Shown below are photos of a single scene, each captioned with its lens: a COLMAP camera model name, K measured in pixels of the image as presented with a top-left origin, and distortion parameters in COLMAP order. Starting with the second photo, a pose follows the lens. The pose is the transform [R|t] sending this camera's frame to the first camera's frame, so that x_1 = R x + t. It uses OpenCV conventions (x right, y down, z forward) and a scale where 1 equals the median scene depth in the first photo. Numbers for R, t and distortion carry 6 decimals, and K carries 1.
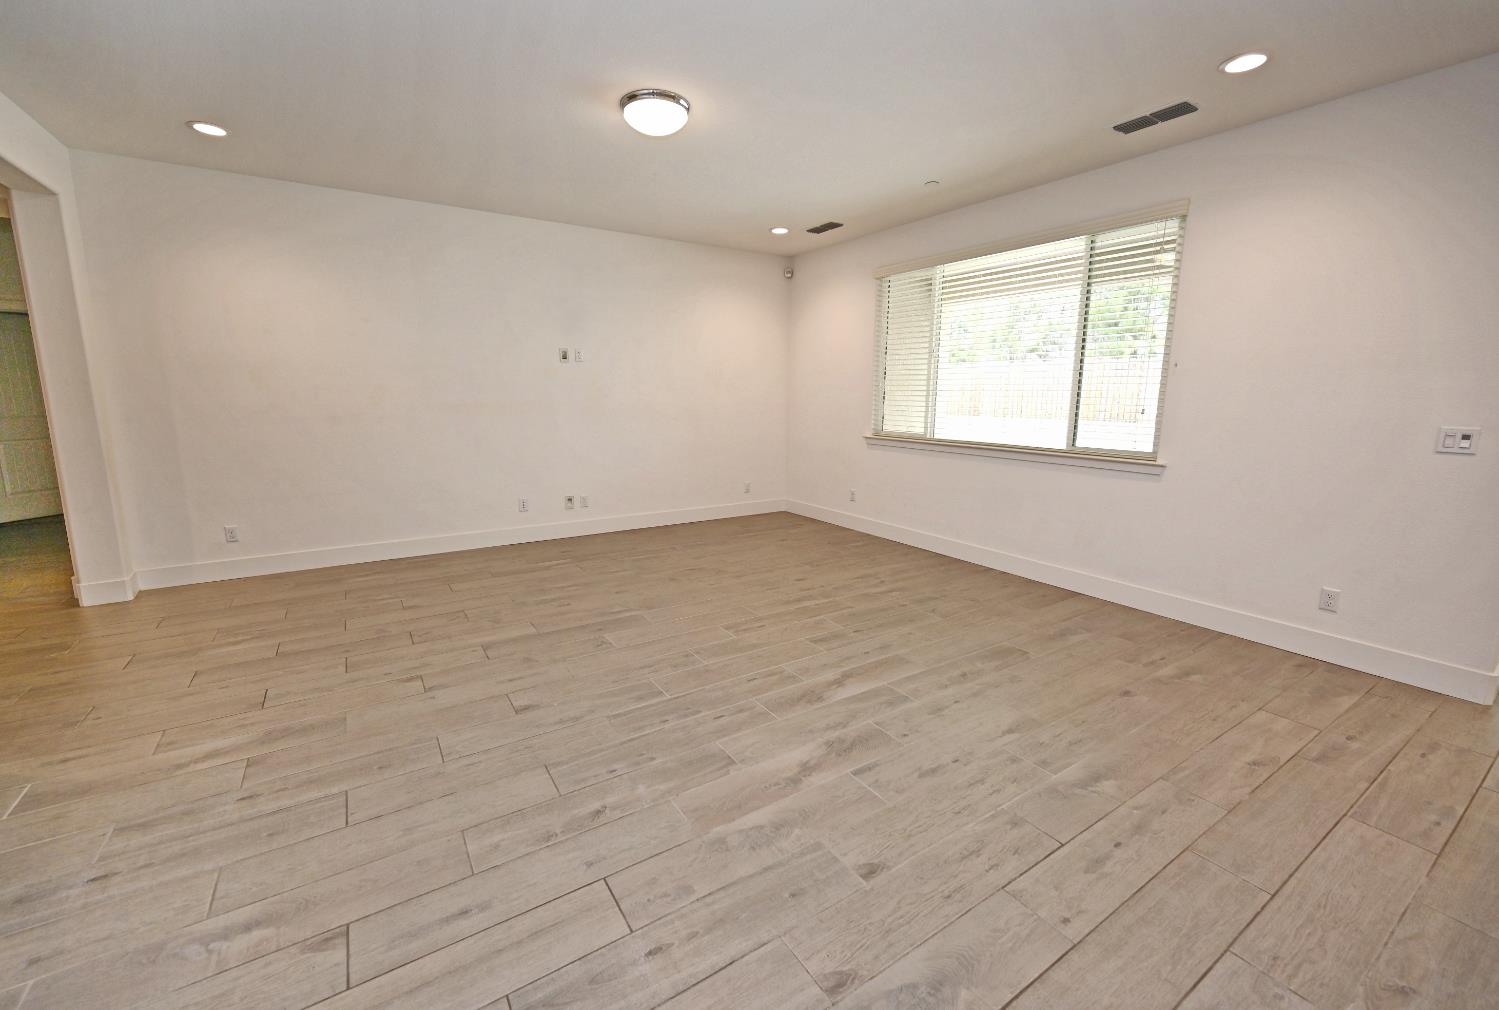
lens RADIAL K [[606.7, 0, 741.9], [0, 606.7, 497.7], [0, 0, 1]] dist [-0.002726, -0.000352]
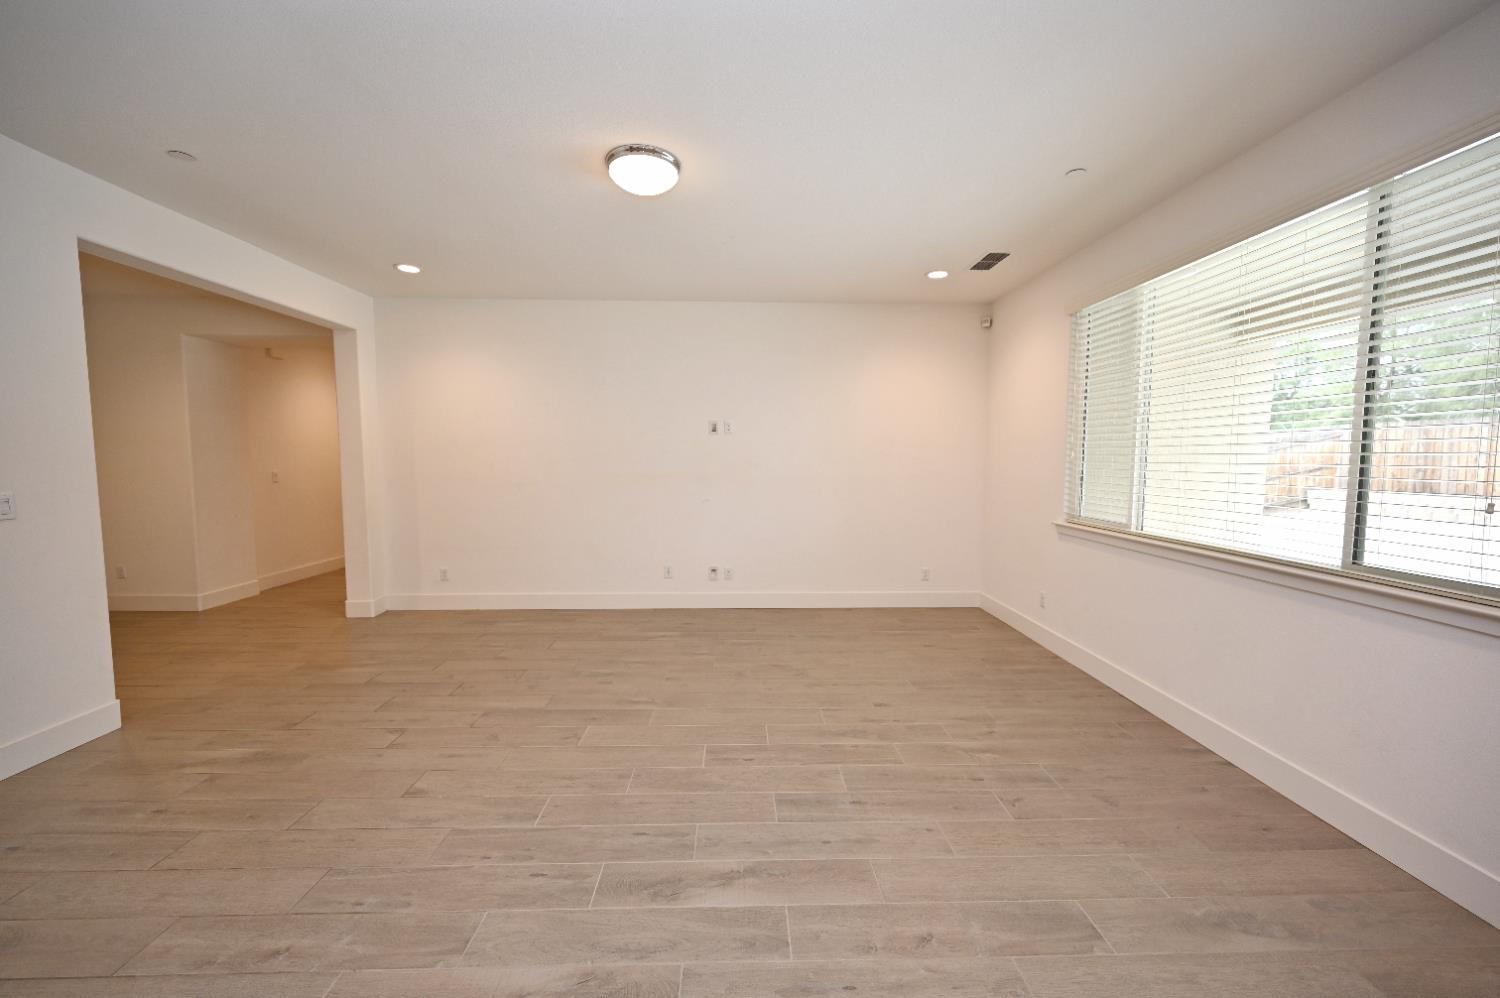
lens RADIAL K [[588.8, 0, 749.6], [0, 588.8, 508.6], [0, 0, 1]] dist [-0.000668, -0.000505]
pose [[0.858723, 0.040294, -0.510853, 0.379834], [-0.086374, 0.994022, -0.066787, -0.057223], [0.505108, 0.101476, 0.857070, 0.286838]]
